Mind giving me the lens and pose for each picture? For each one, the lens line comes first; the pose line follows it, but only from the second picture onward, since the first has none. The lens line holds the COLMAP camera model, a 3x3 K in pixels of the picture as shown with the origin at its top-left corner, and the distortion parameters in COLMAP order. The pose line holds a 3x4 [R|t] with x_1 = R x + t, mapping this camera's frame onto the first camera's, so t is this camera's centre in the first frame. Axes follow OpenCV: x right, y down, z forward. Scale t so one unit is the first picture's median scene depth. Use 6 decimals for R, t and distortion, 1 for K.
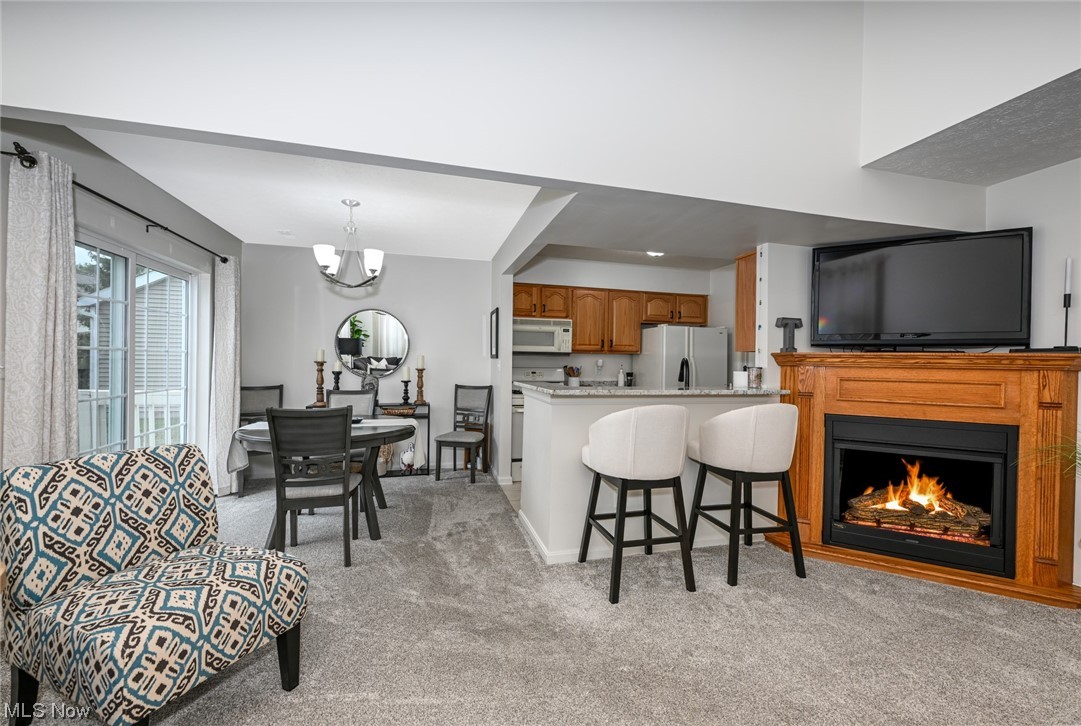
lens RADIAL K [[447.9, 0, 540.5], [0, 447.9, 363.0], [0, 0, 1]] dist [-0.000527, -0.000040]
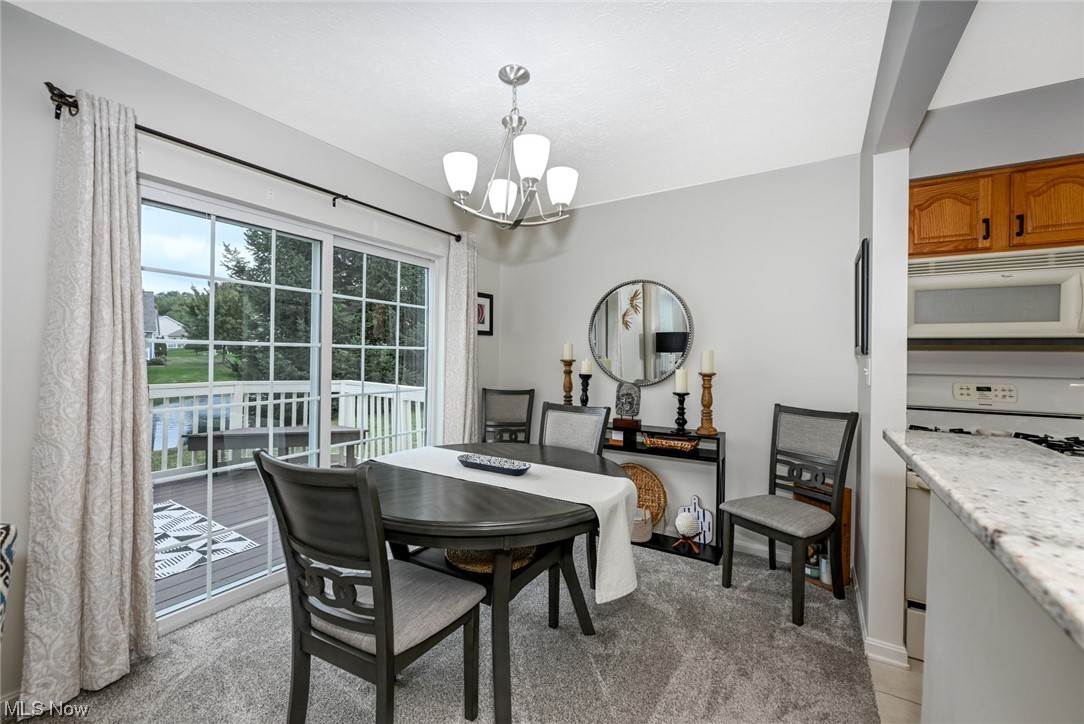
lens RADIAL K [[438.0, 0, 541.4], [0, 438.0, 354.5], [0, 0, 1]] dist [0.000834, 0.000179]
pose [[0.689718, -0.002004, -0.724075, -0.004669], [-0.007841, 0.999917, -0.010235, -0.006087], [0.724036, 0.012737, 0.689645, 0.610111]]
